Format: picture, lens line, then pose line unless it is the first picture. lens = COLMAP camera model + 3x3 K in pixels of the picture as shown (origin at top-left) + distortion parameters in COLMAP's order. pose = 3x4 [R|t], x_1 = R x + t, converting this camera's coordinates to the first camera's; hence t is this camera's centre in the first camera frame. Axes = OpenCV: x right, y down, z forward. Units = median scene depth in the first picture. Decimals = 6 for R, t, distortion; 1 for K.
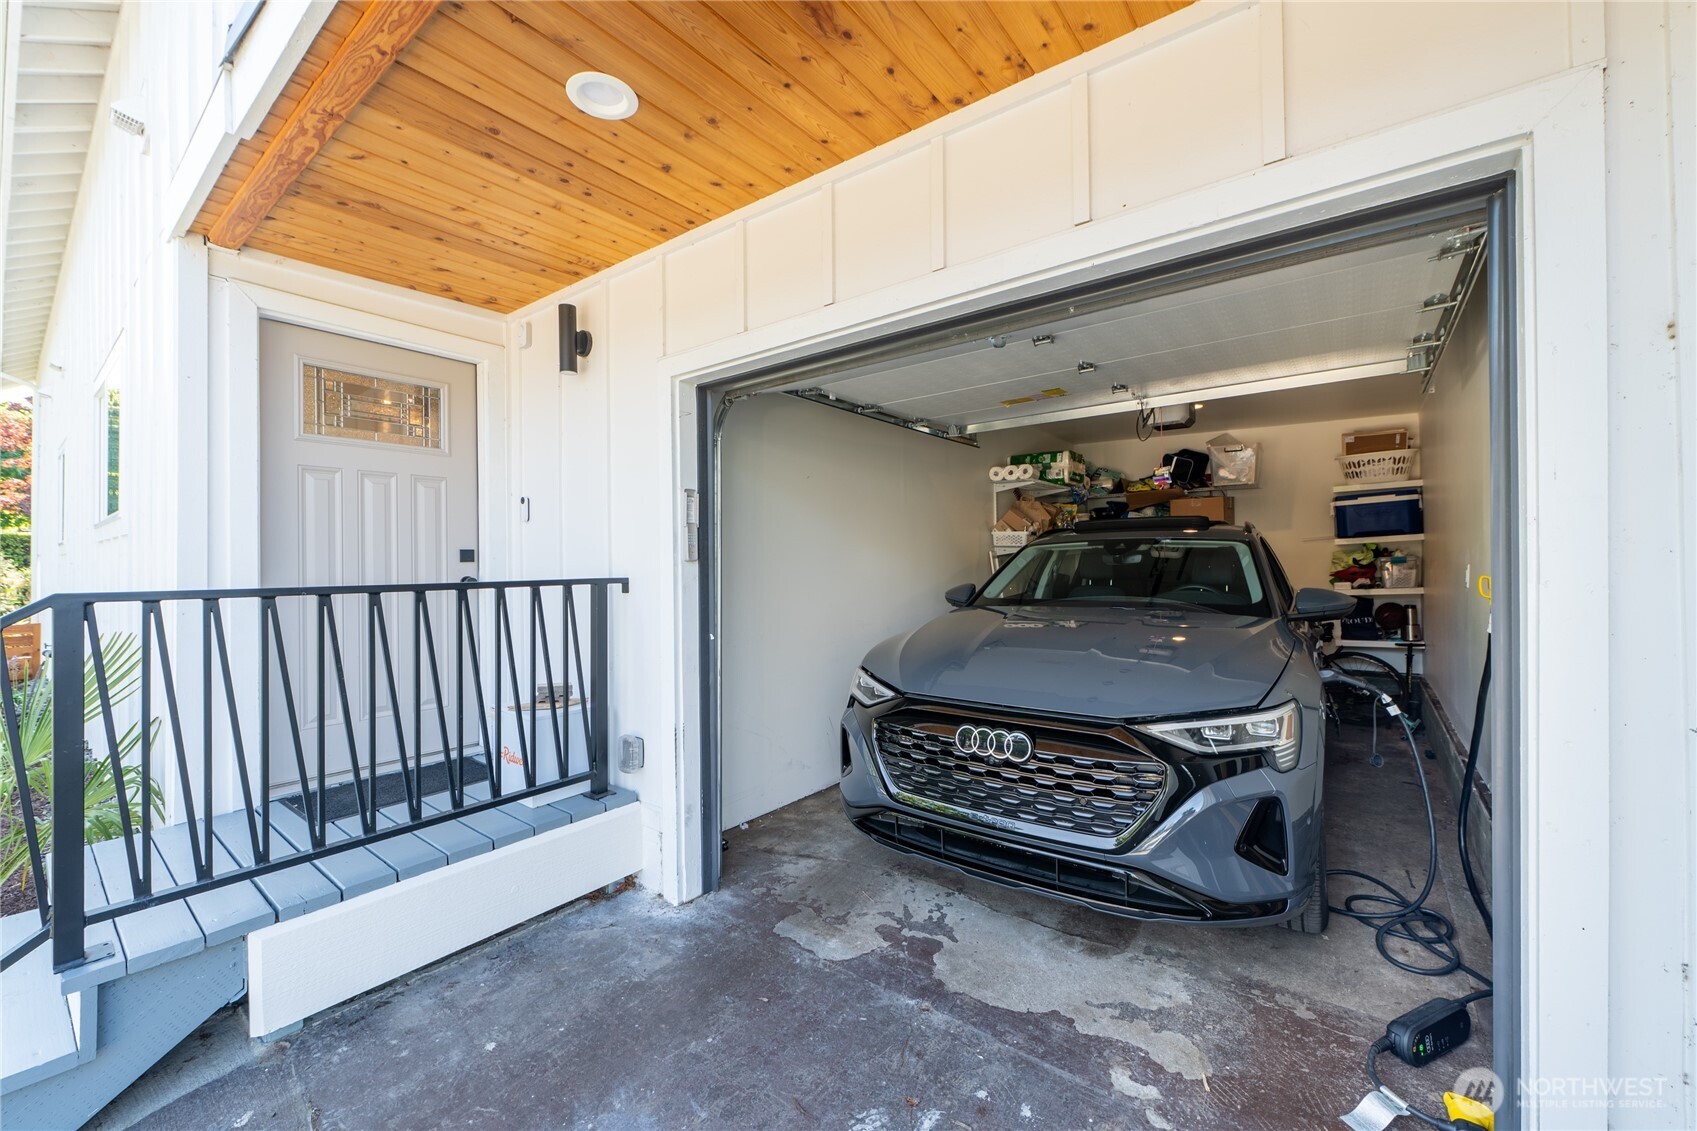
lens RADIAL K [[670.0, 0, 844.6], [0, 670.0, 553.3], [0, 0, 1]] dist [0.001813, -0.001057]
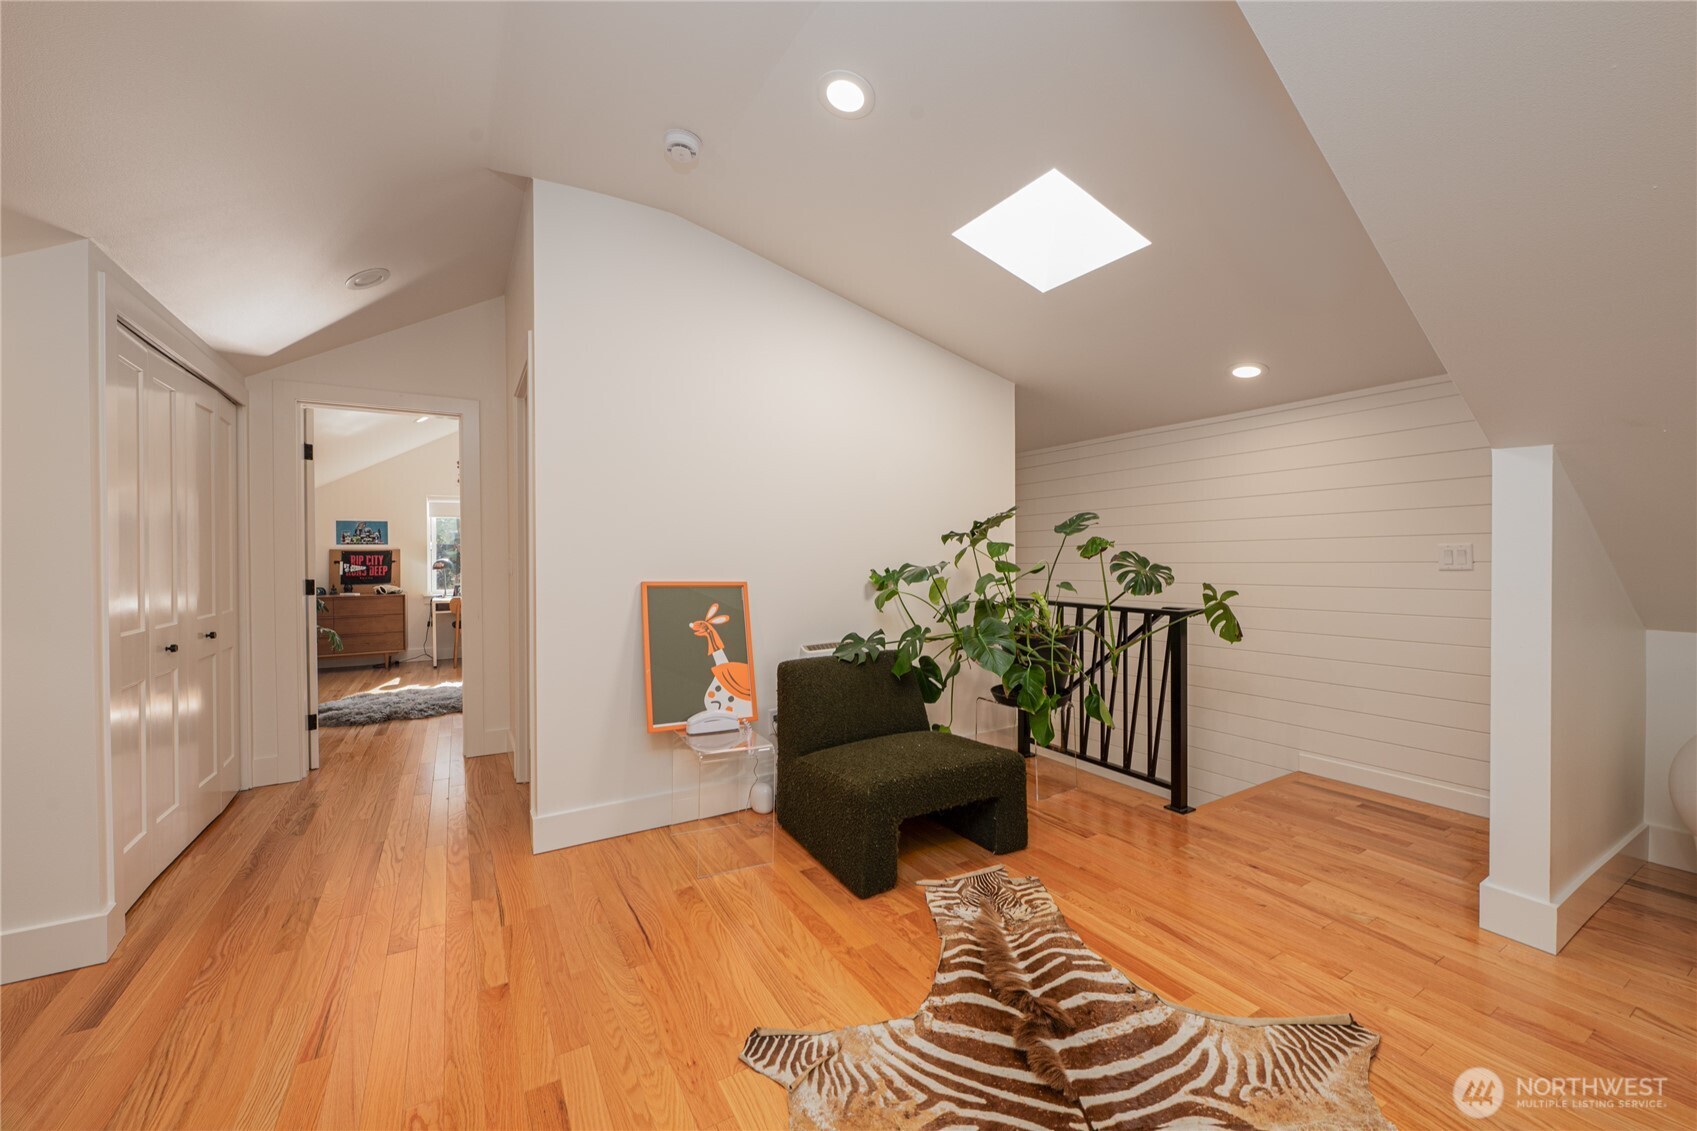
lens RADIAL K [[670.0, 0, 847.6], [0, 670.0, 569.5], [0, 0, 1]] dist [0.001813, -0.001057]
pose [[-0.367537, 0.014061, -0.929903, 0.884234], [-0.004367, 0.999849, 0.016845, -0.047286], [0.929999, 0.010252, -0.367420, 0.947110]]
